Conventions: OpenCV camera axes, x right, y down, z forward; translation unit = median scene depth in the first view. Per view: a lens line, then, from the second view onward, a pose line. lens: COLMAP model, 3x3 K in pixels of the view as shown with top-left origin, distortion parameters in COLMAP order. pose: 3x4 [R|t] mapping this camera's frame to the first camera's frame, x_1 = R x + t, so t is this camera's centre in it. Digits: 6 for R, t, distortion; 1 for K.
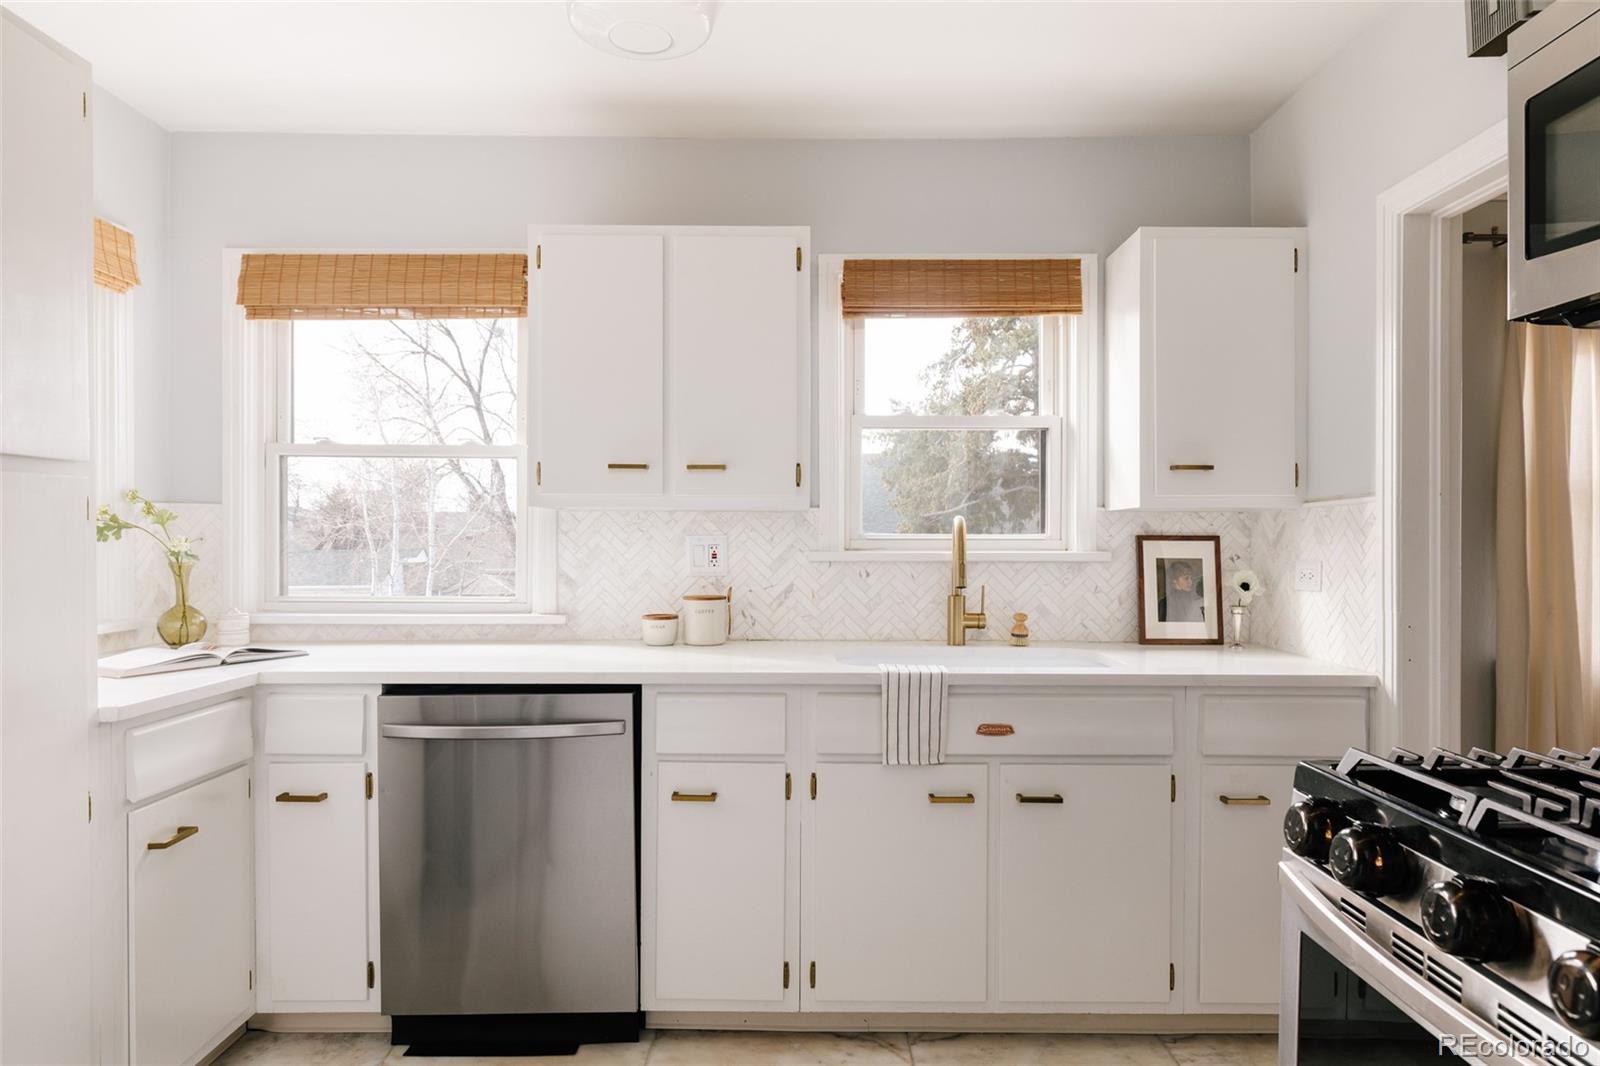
lens RADIAL K [[943.1, 0, 805.2], [0, 943.1, 535.7], [0, 0, 1]] dist [0.001711, 0.000889]
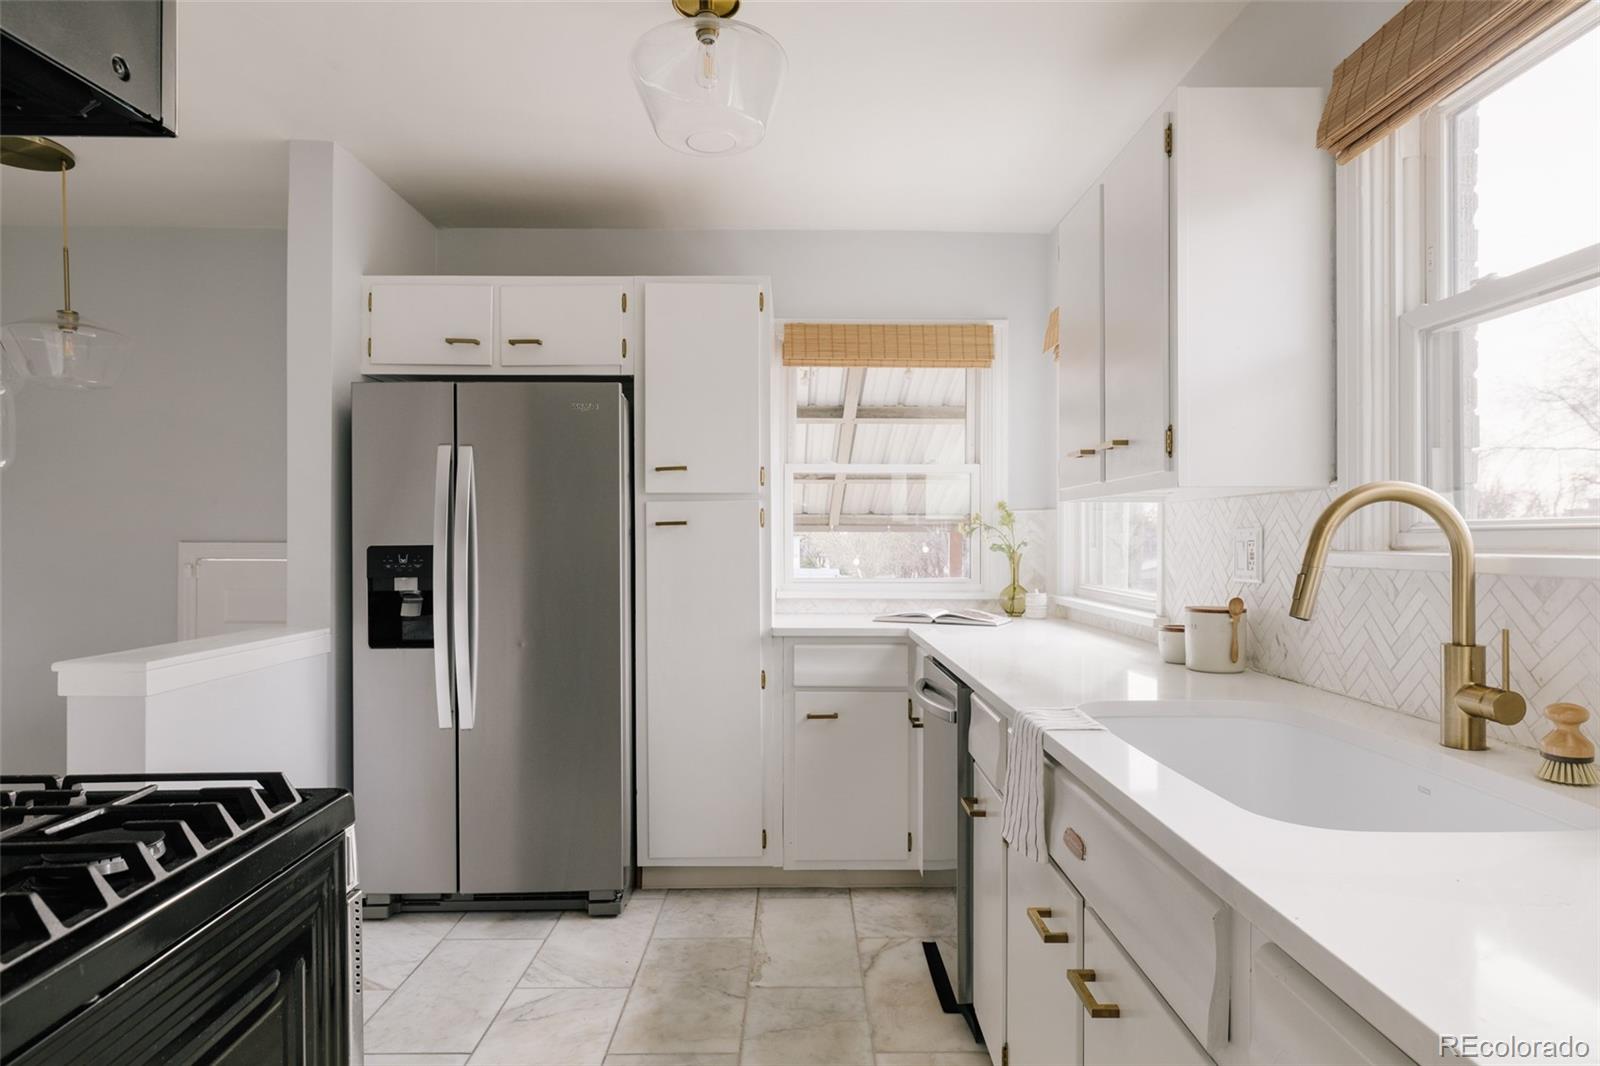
lens RADIAL K [[898.9, 0, 804.1], [0, 898.9, 536.9], [0, 0, 1]] dist [0.004555, 0.000593]
pose [[0.026124, -0.003602, -0.999652, 0.616847], [-0.001884, 0.999992, -0.003653, 0.010782], [0.999657, 0.001978, 0.026117, 0.655899]]
